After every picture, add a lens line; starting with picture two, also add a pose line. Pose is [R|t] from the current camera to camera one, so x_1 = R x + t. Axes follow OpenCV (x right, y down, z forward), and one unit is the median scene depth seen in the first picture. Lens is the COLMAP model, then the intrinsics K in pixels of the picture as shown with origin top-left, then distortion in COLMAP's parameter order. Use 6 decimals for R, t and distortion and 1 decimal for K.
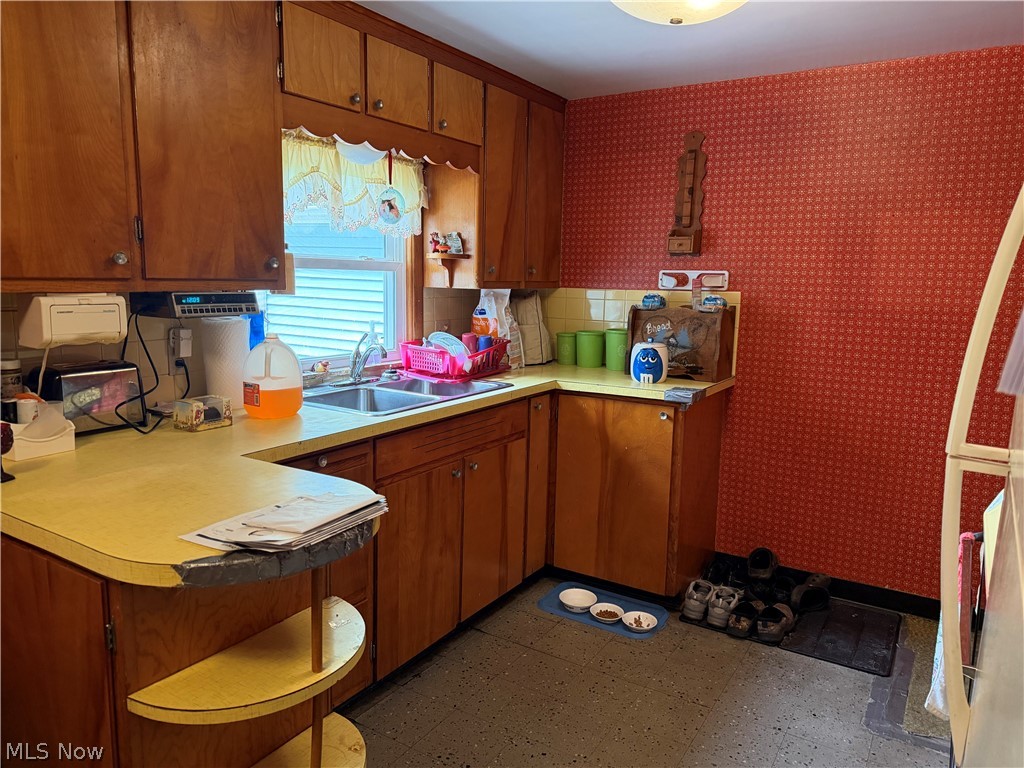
lens RADIAL K [[721.4, 0, 512.0], [0, 721.4, 384.0], [0, 0, 1]] dist [-0.001068, -0.001738]
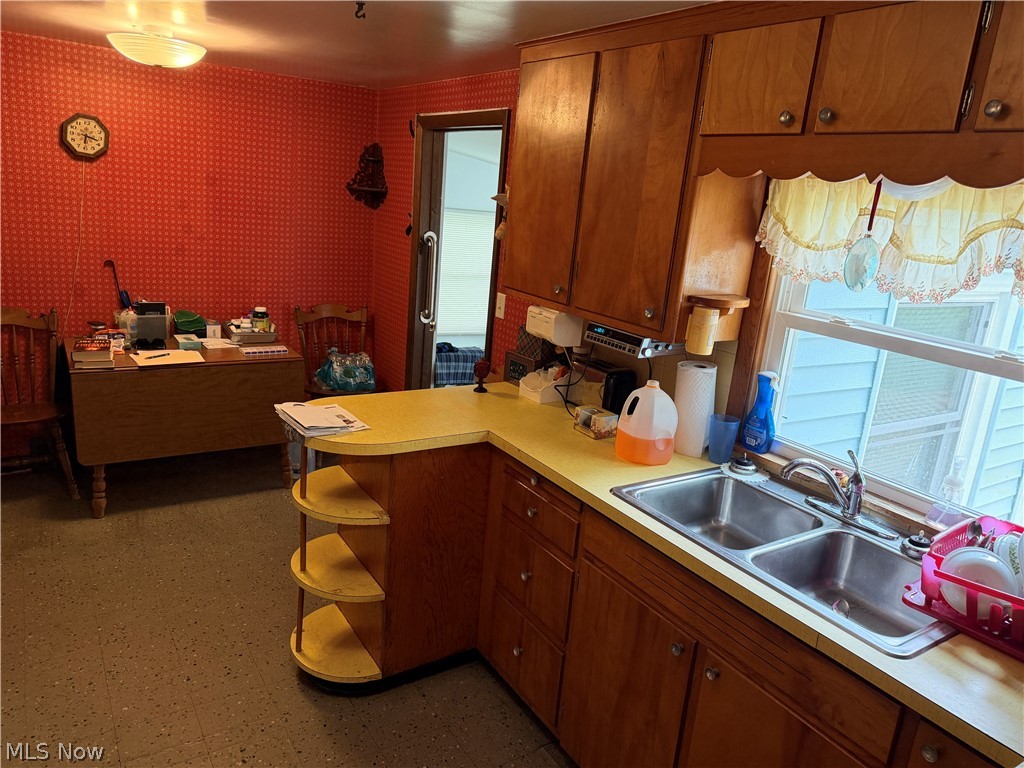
lens RADIAL K [[721.4, 0, 512.0], [0, 721.4, 384.0], [0, 0, 1]] dist [-0.001068, -0.001738]
pose [[-0.422198, 0.178056, -0.888845, 0.701449], [-0.227955, 0.928158, 0.294209, -0.346817], [0.877374, 0.326831, -0.351278, 1.285834]]
